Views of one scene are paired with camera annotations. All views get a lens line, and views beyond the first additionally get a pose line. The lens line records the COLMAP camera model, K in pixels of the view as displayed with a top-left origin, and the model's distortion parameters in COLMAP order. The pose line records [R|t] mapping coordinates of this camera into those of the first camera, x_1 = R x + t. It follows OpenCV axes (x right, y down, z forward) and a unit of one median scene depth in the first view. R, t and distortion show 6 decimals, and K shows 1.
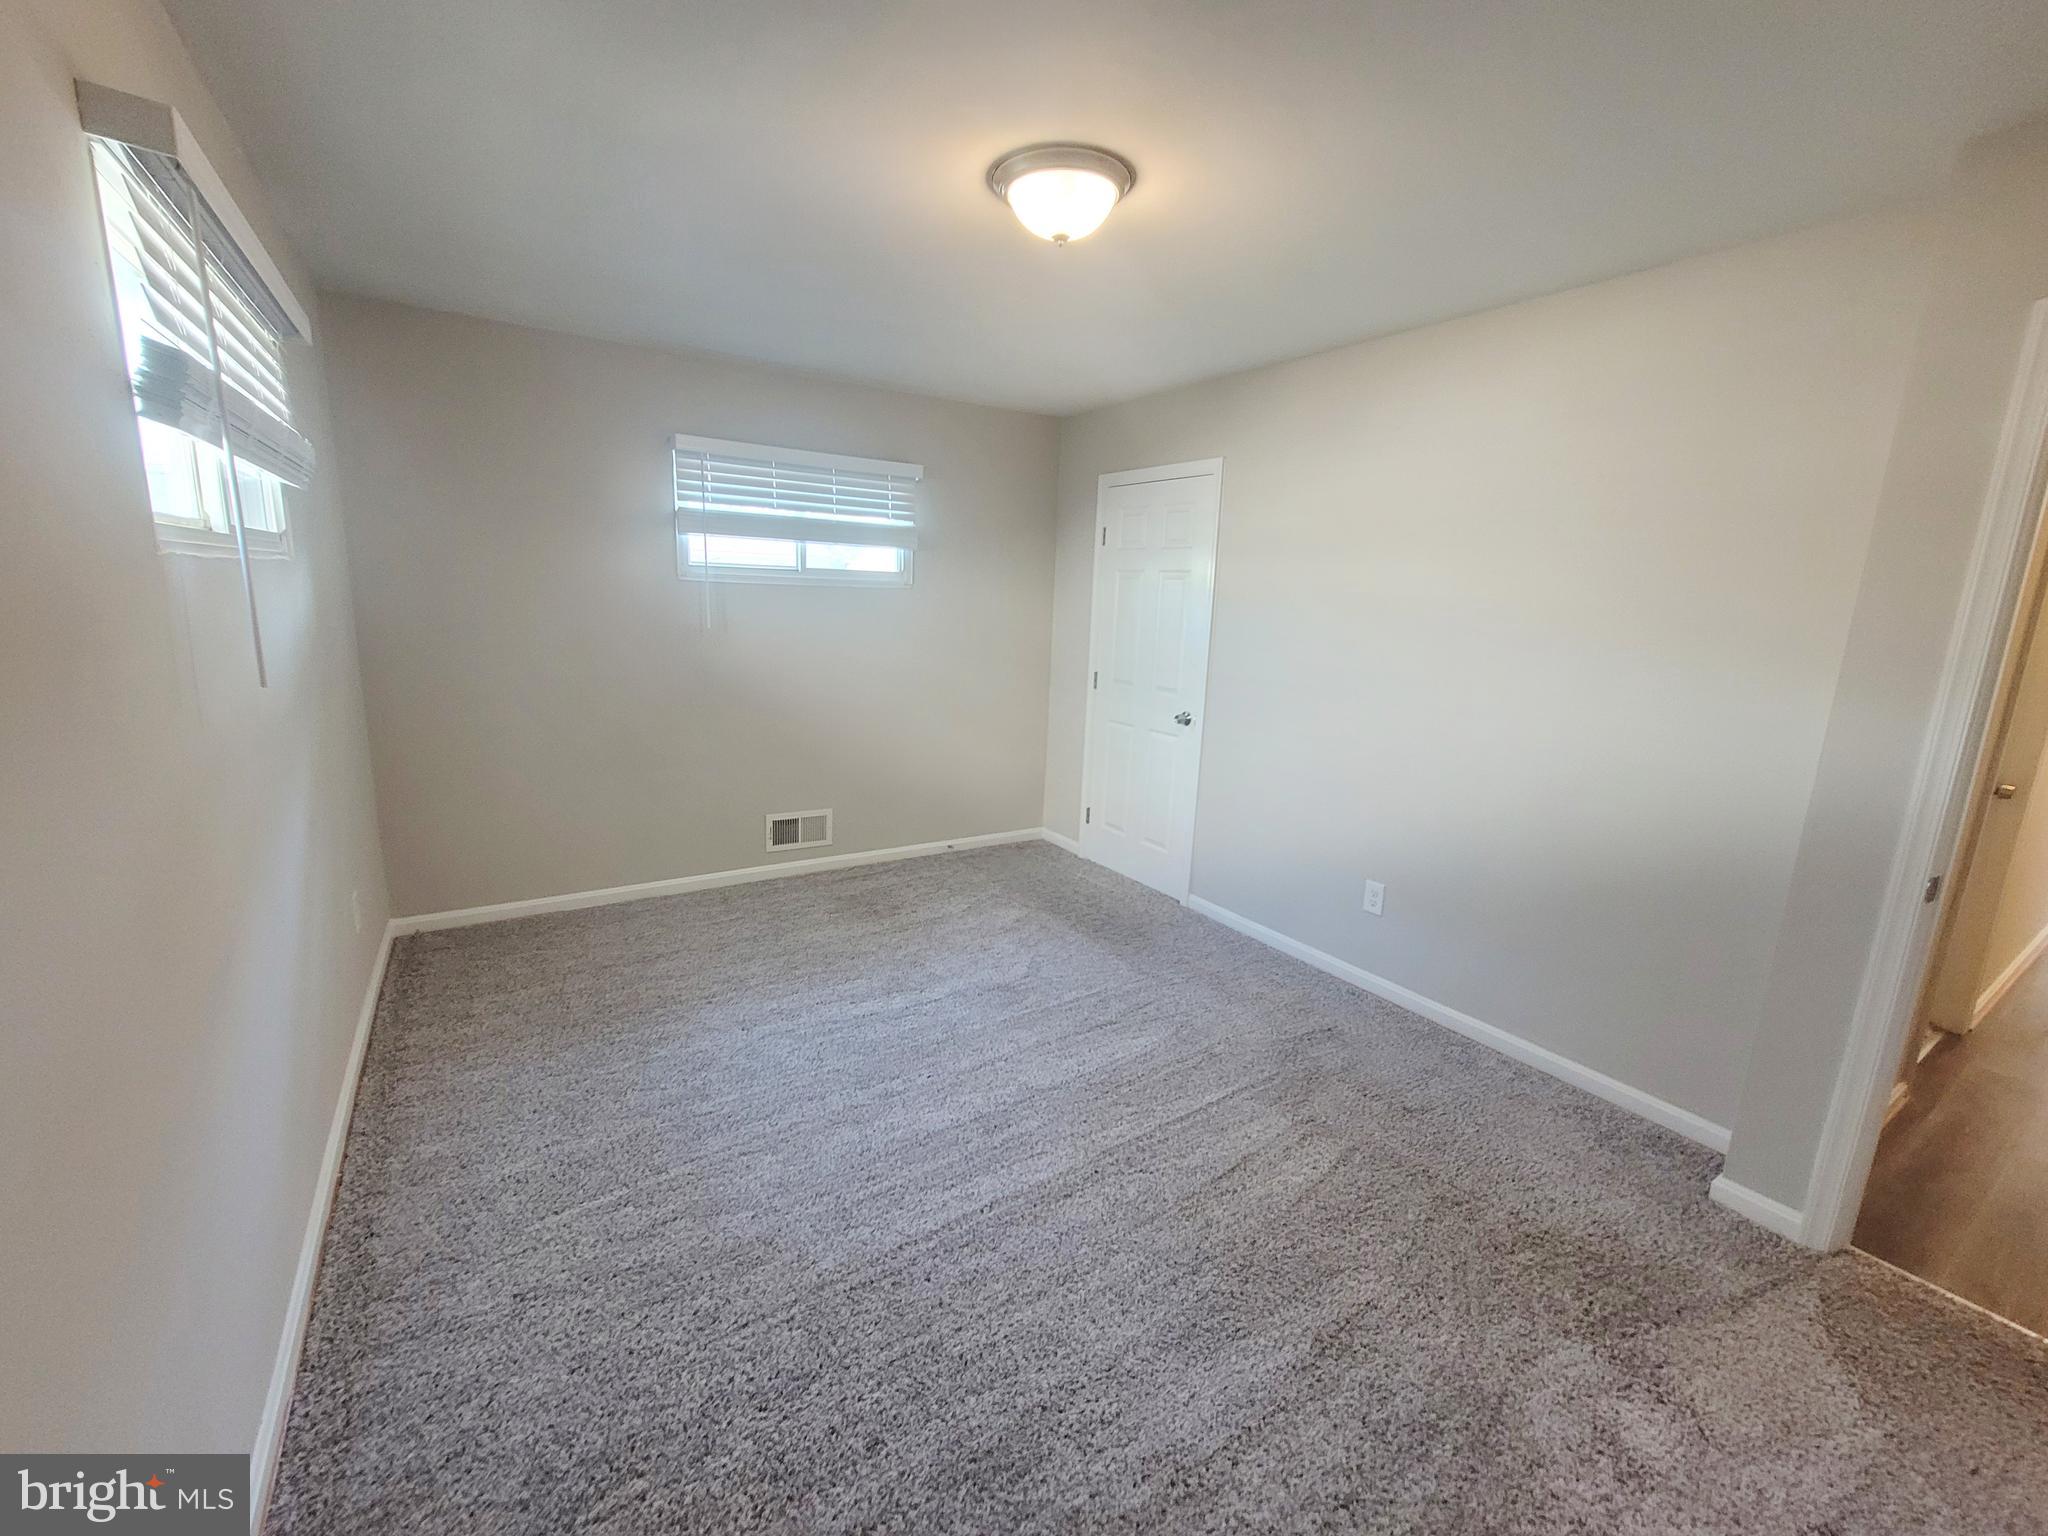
lens RADIAL K [[837.1, 0, 1021.5], [0, 837.1, 766.0], [0, 0, 1]] dist [-0.006964, -0.000059]
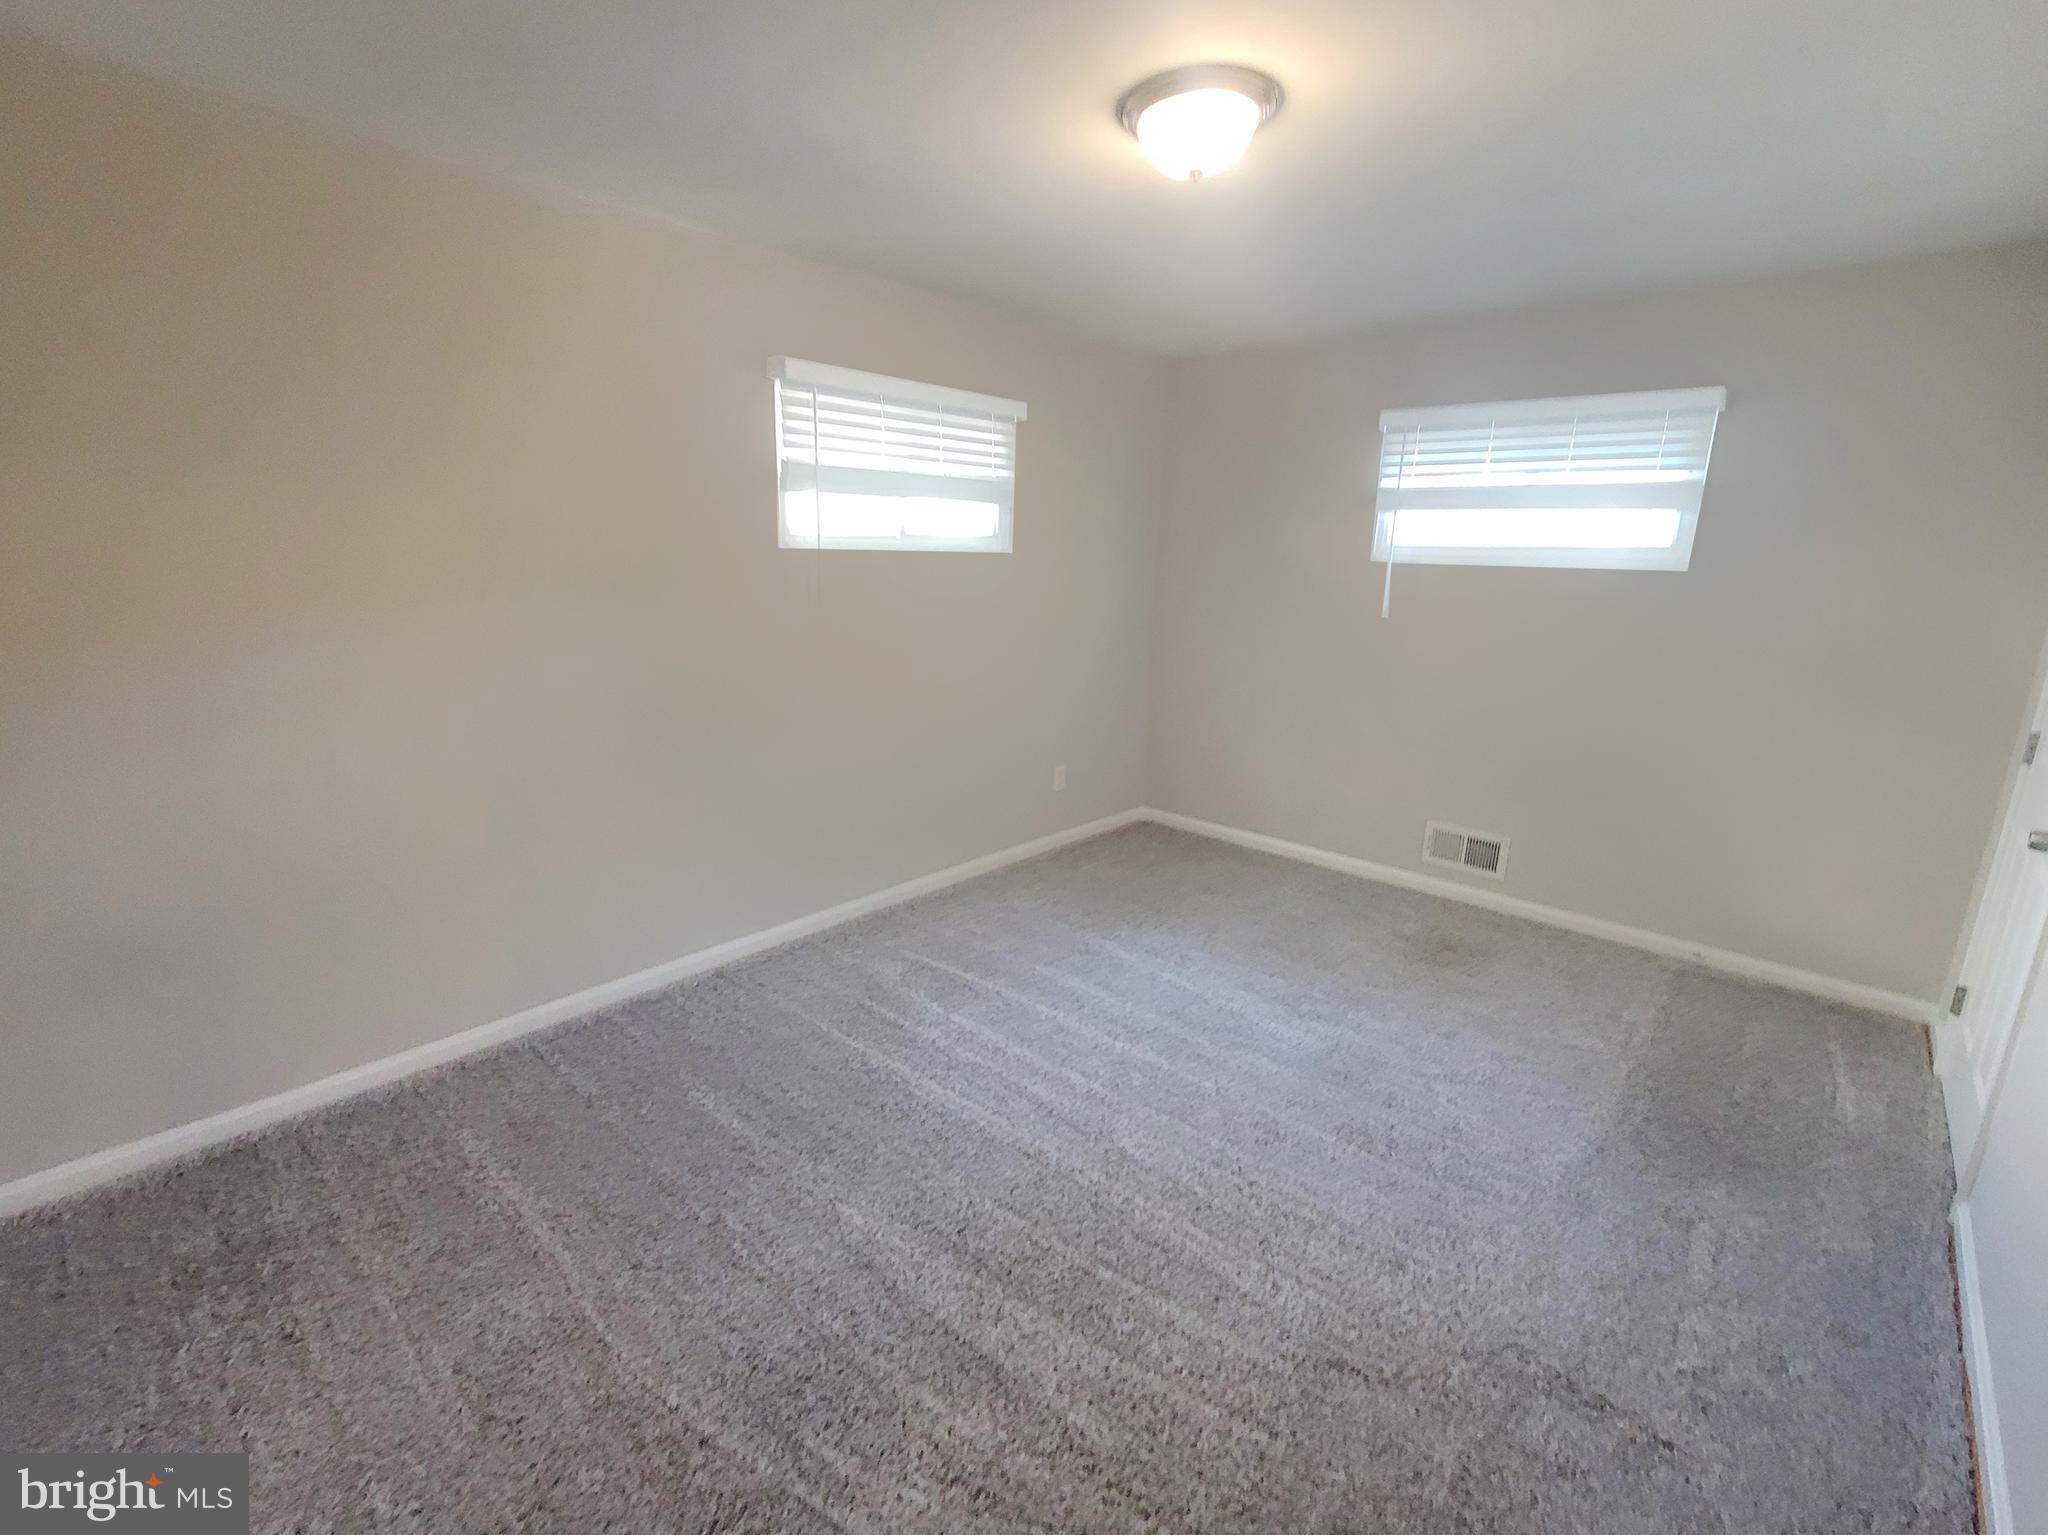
lens RADIAL K [[900.1, 0, 1024.0], [0, 900.1, 767.5], [0, 0, 1]] dist [-0.013224, 0.005974]
pose [[0.256527, 0.202969, -0.944985, 0.509874], [-0.206252, 0.966678, 0.151639, -0.056451], [0.944274, 0.156006, 0.289841, 0.308794]]
